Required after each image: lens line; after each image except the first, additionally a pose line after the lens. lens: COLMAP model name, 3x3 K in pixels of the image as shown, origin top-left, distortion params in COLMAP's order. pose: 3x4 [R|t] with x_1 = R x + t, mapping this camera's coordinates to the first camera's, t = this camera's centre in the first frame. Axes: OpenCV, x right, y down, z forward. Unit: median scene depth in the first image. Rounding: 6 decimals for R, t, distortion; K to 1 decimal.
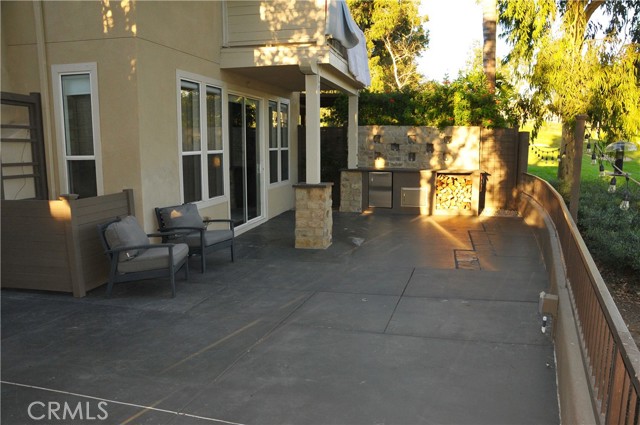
lens RADIAL K [[504.7, 0, 329.9], [0, 504.7, 225.1], [0, 0, 1]] dist [-0.146881, 0.110808]
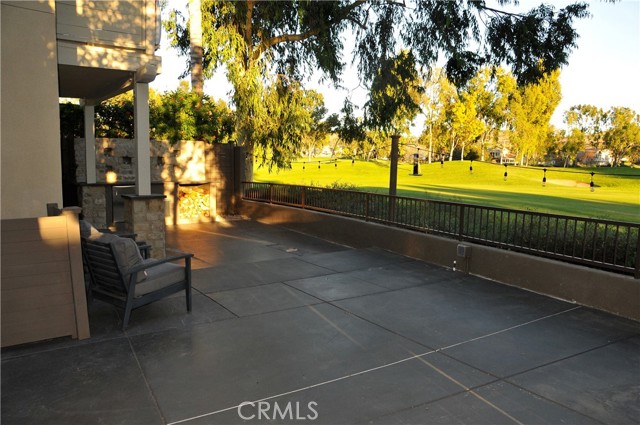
lens RADIAL K [[504.7, 0, 329.9], [0, 504.7, 225.1], [0, 0, 1]] dist [-0.146881, 0.110808]
pose [[0.644368, -0.083410, 0.760153, -0.384289], [0.109747, 0.993830, 0.016020, -0.001005], [-0.756800, 0.073101, 0.649546, 0.083663]]
